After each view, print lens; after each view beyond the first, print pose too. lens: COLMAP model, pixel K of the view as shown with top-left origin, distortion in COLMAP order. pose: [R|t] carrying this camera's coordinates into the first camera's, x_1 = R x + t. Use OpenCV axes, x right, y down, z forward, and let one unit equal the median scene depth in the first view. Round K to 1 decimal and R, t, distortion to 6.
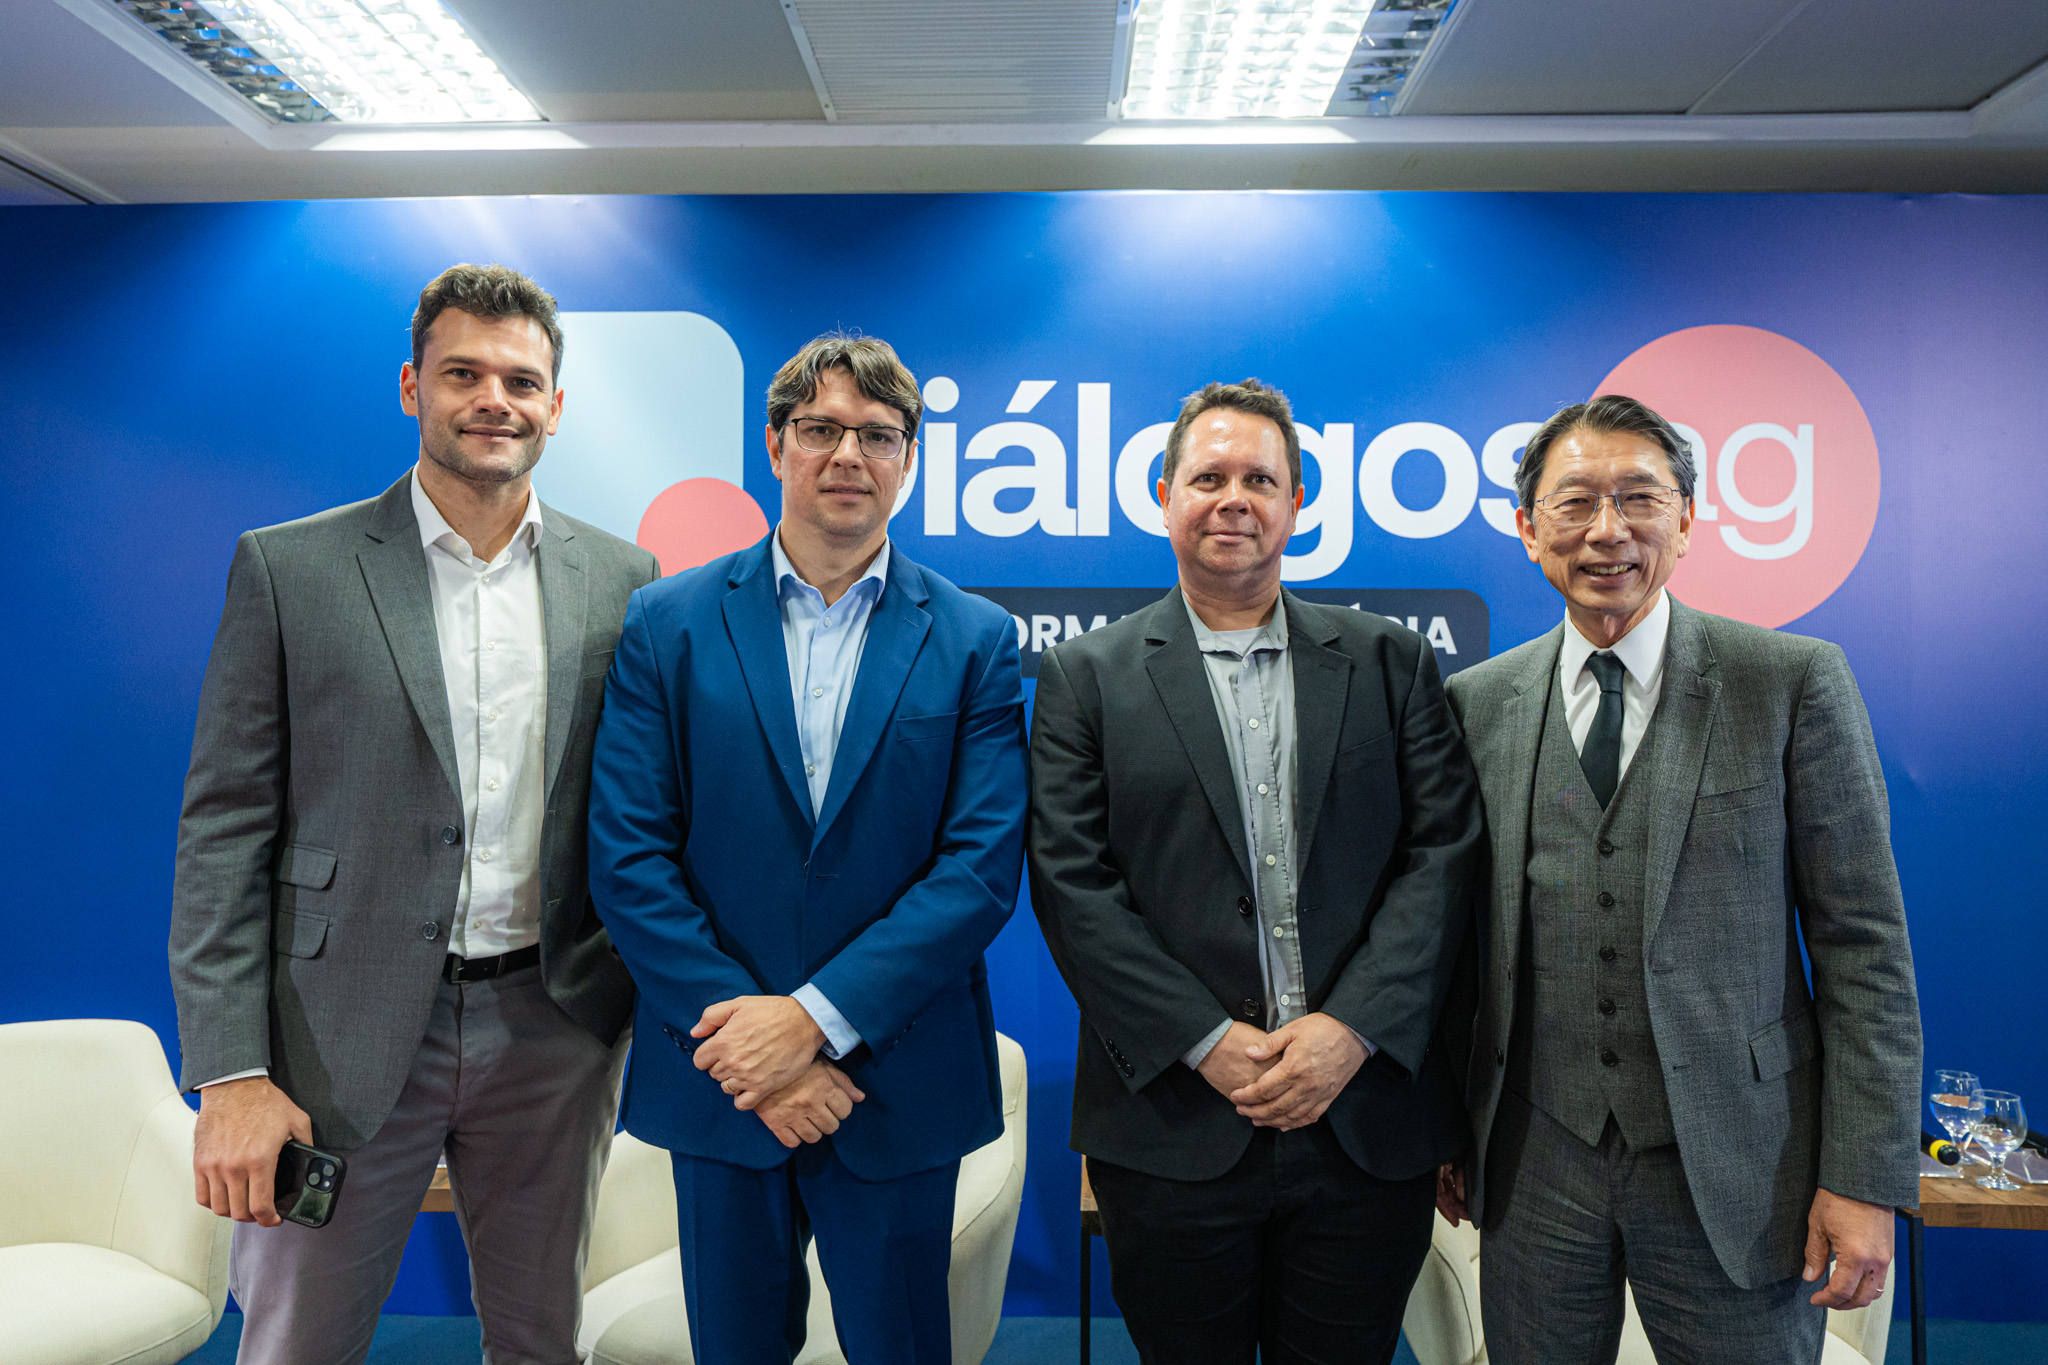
lens RADIAL K [[1251.7, 0, 986.1], [0, 1251.7, 717.7], [0, 0, 1]] dist [0.004957, -0.006582]
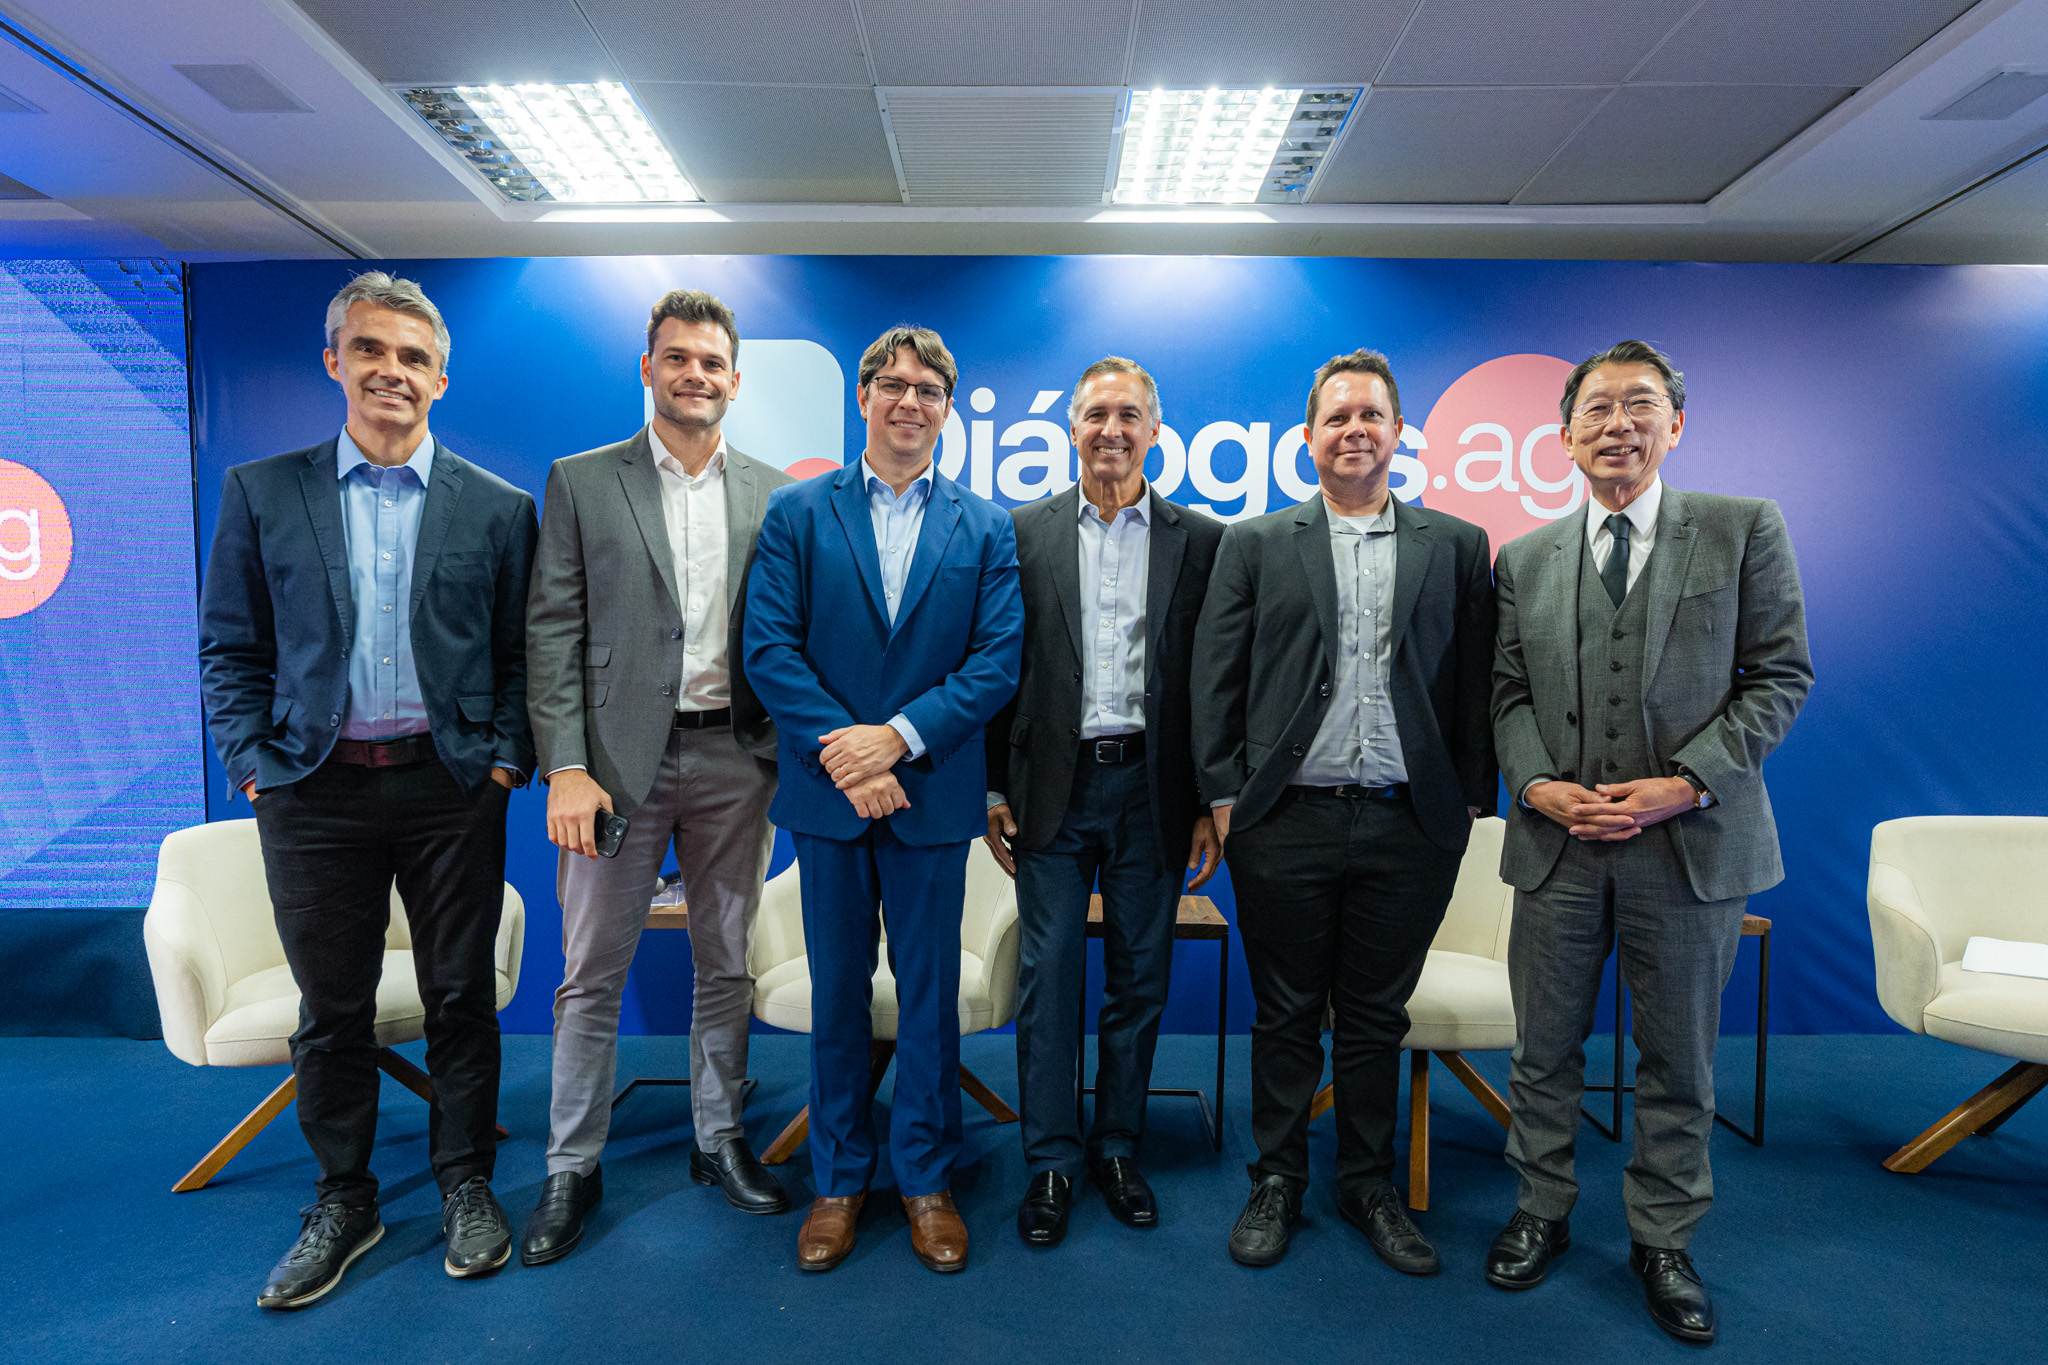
lens RADIAL K [[898.8, 0, 1034.0], [0, 898.8, 688.6], [0, 0, 1]] dist [-0.001627, -0.000197]
pose [[0.999866, 0.001232, 0.016335, 0.006347], [-0.002054, 0.998724, 0.050458, 0.018215], [-0.016252, -0.050485, 0.998593, -0.038771]]
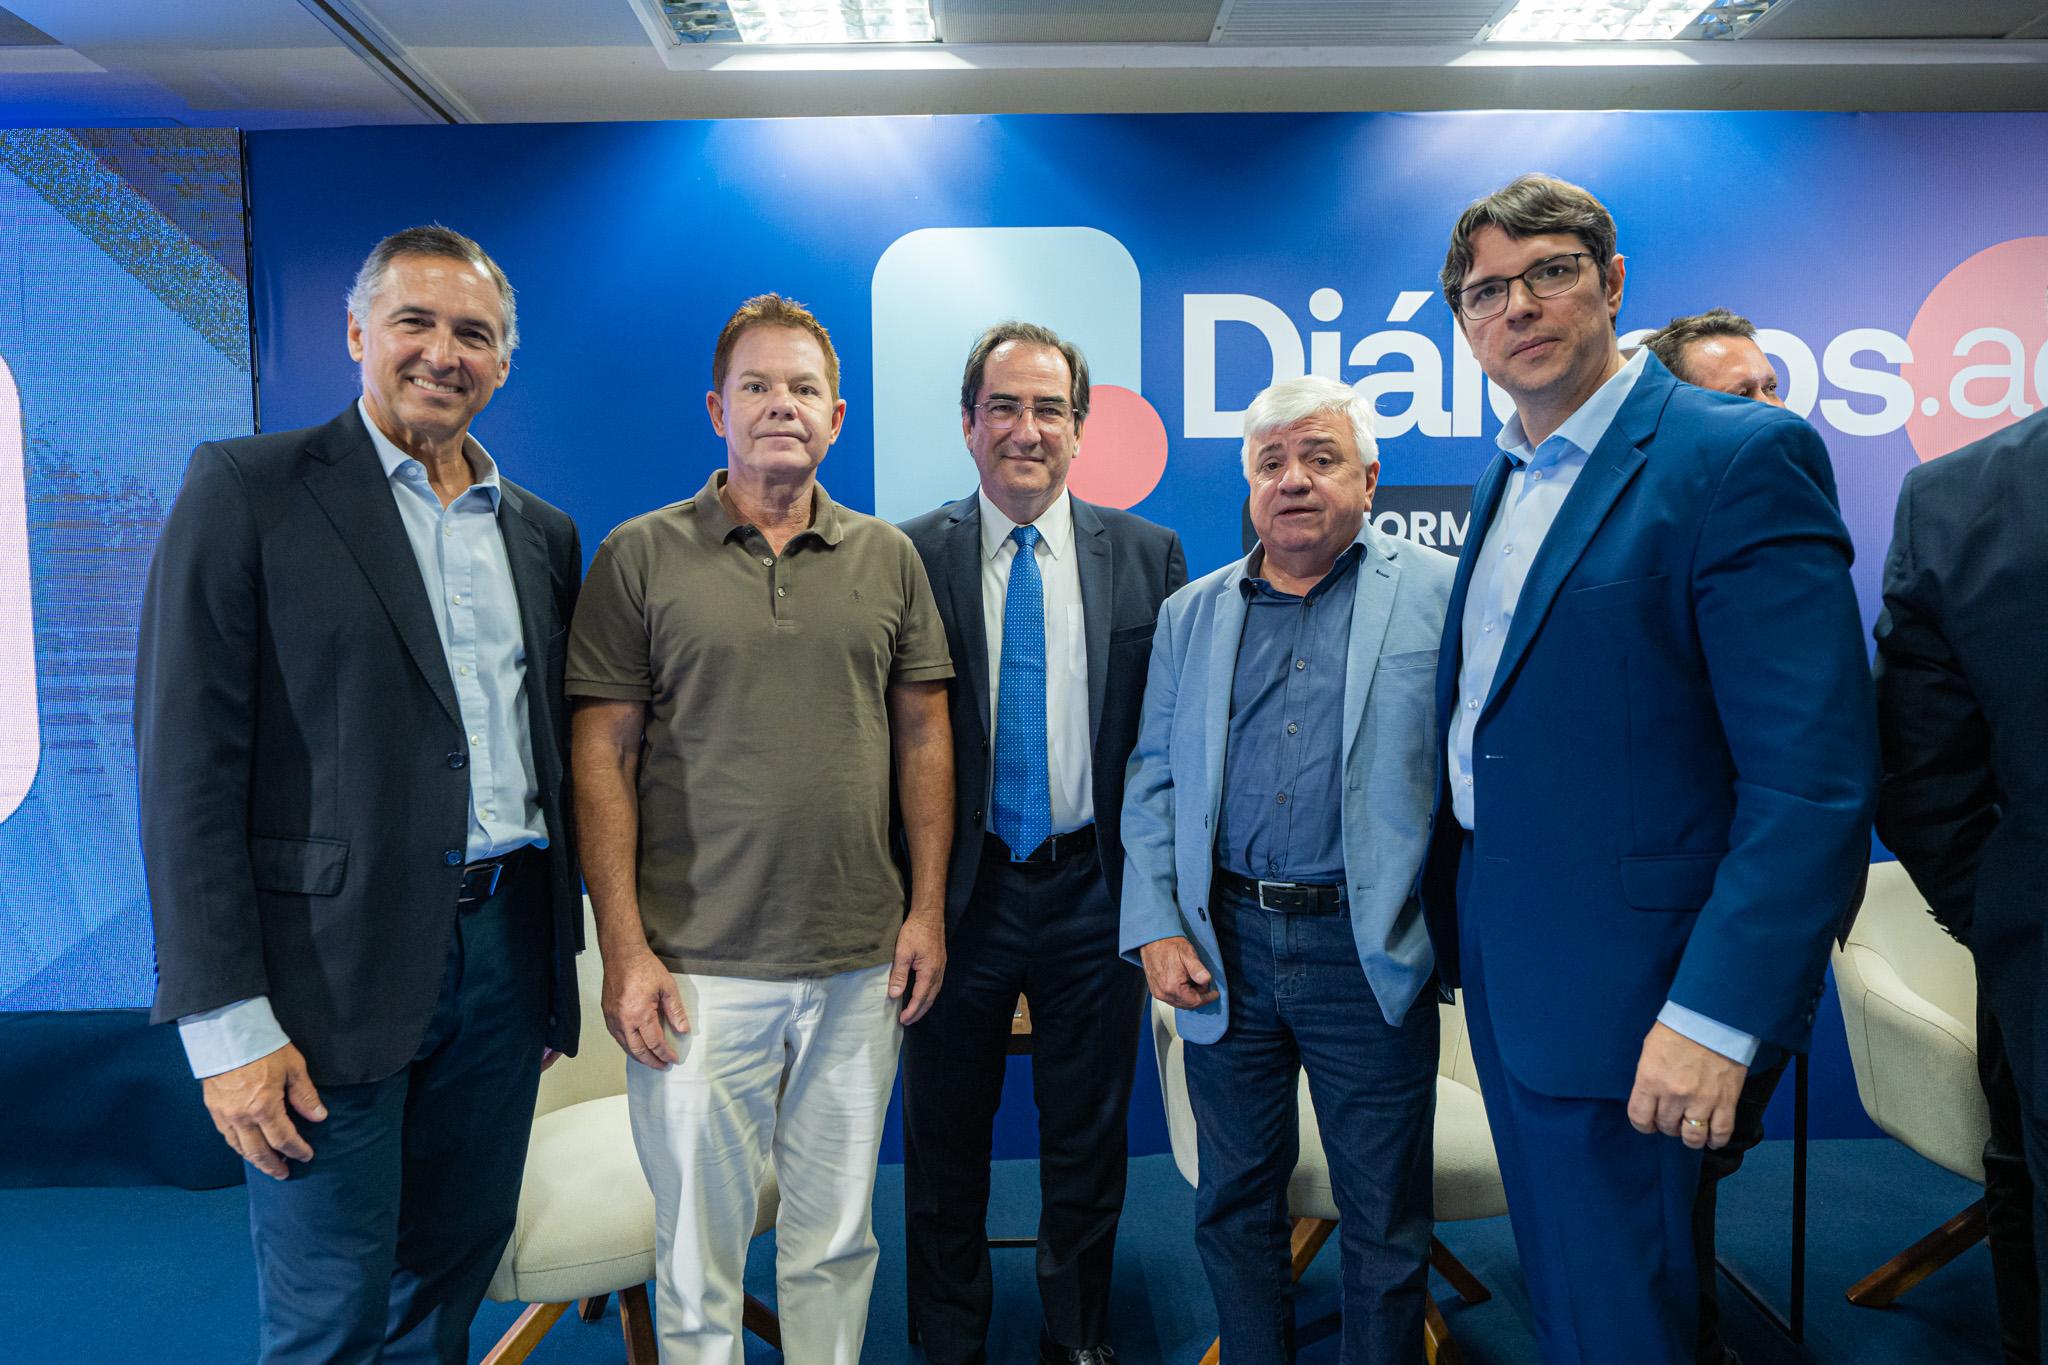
lens RADIAL K [[1215.7, 0, 1027.5], [0, 1215.7, 687.2], [0, 0, 1]] dist [-0.003149, 0.002536]
pose [[0.999268, -0.016054, 0.034734, -0.333693], [0.014448, 0.998837, 0.046005, 0.016432], [-0.035432, -0.045469, 0.998337, -0.040842]]
